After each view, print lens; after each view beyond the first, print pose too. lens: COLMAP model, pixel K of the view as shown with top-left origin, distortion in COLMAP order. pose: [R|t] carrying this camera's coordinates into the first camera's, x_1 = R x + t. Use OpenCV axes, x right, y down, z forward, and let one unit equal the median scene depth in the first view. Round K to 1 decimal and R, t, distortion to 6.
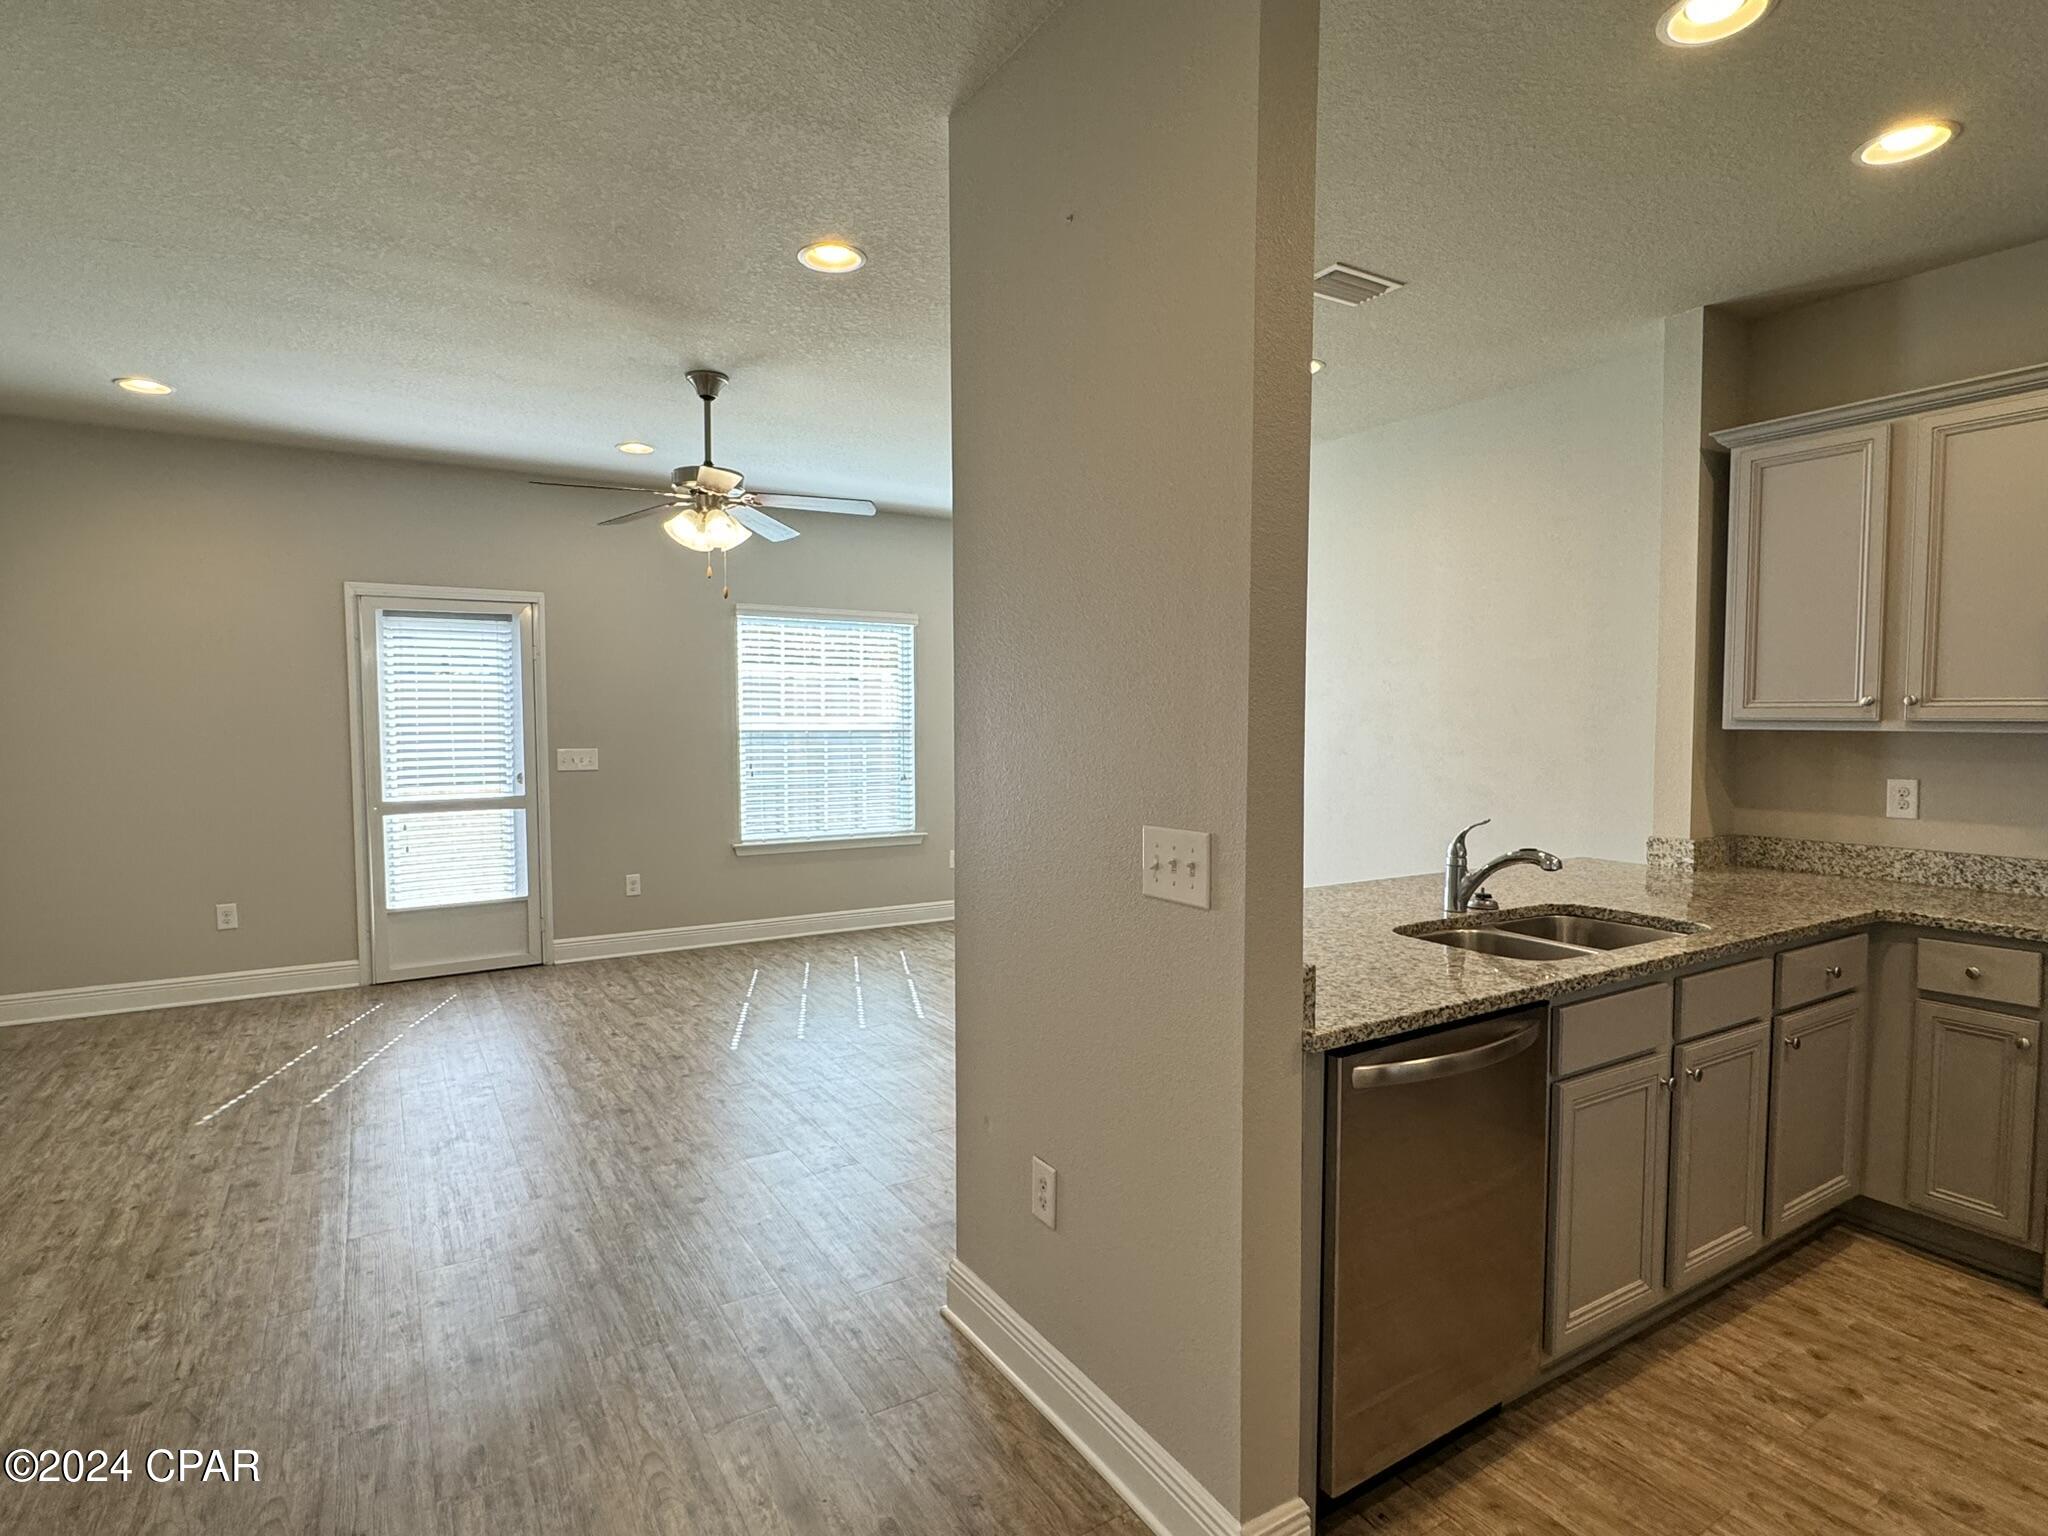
lens RADIAL K [[1058.1, 0, 1022.4], [0, 1058.1, 763.7], [0, 0, 1]] dist [0.000681, 0.000256]
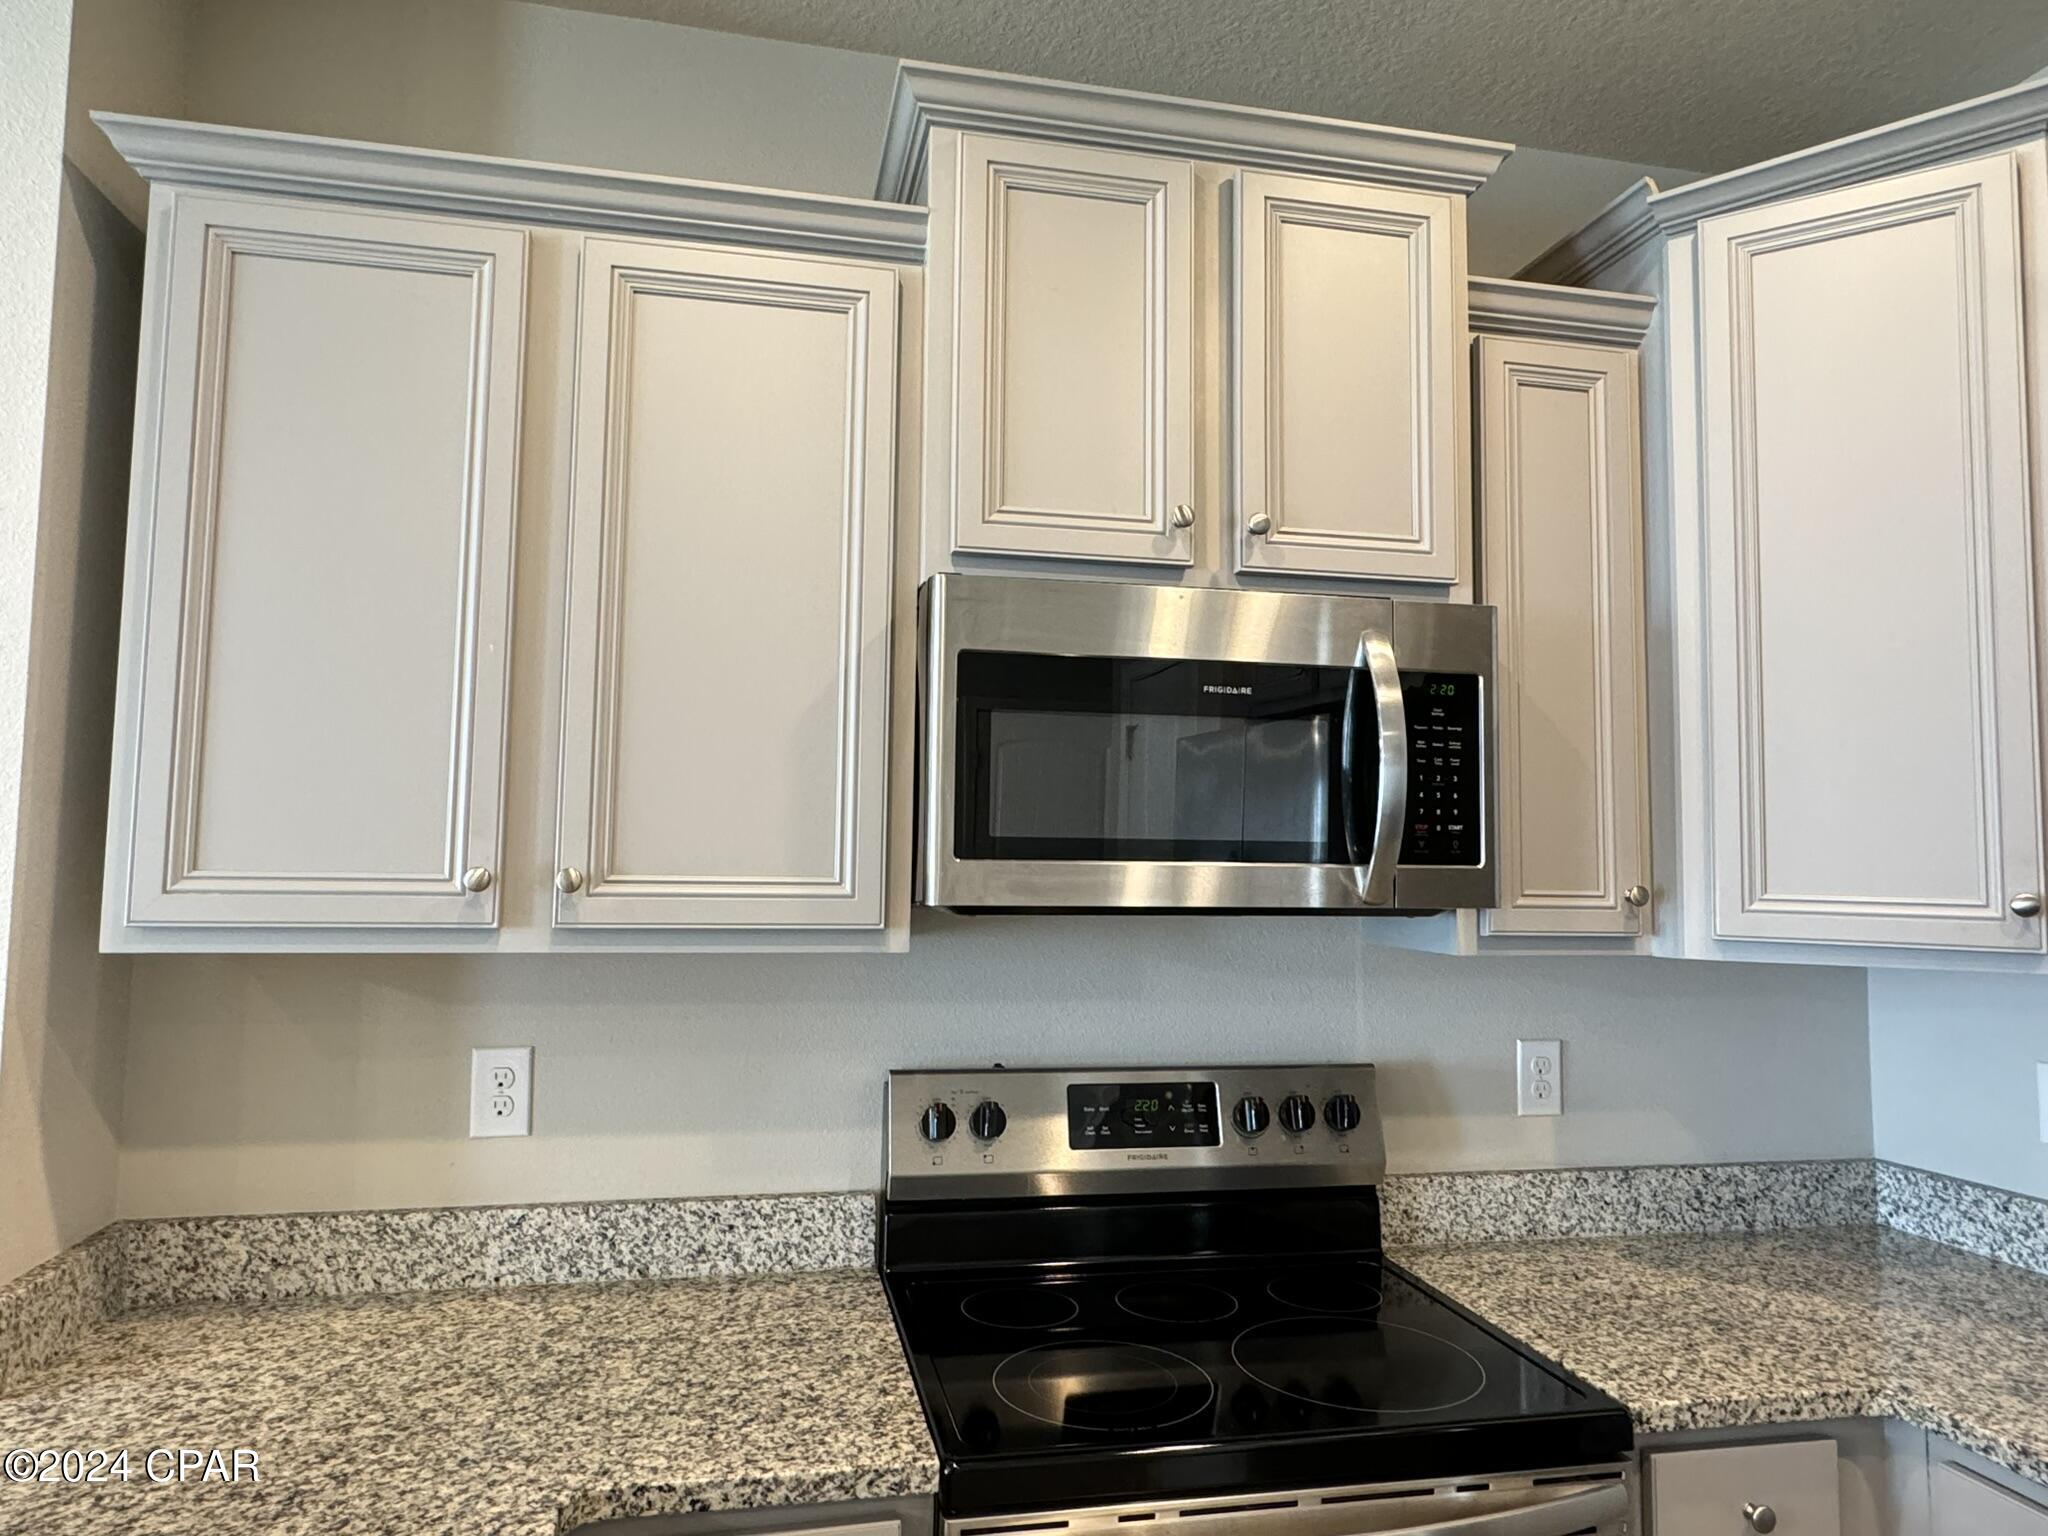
lens RADIAL K [[1282.9, 0, 1016.2], [0, 1282.9, 763.3], [0, 0, 1]] dist [-0.001348, 0.000090]
pose [[0.343497, 0.079010, 0.935824, 0.410977], [0.034221, 0.994740, -0.096545, -0.049052], [-0.938530, 0.065188, 0.338987, 0.640424]]
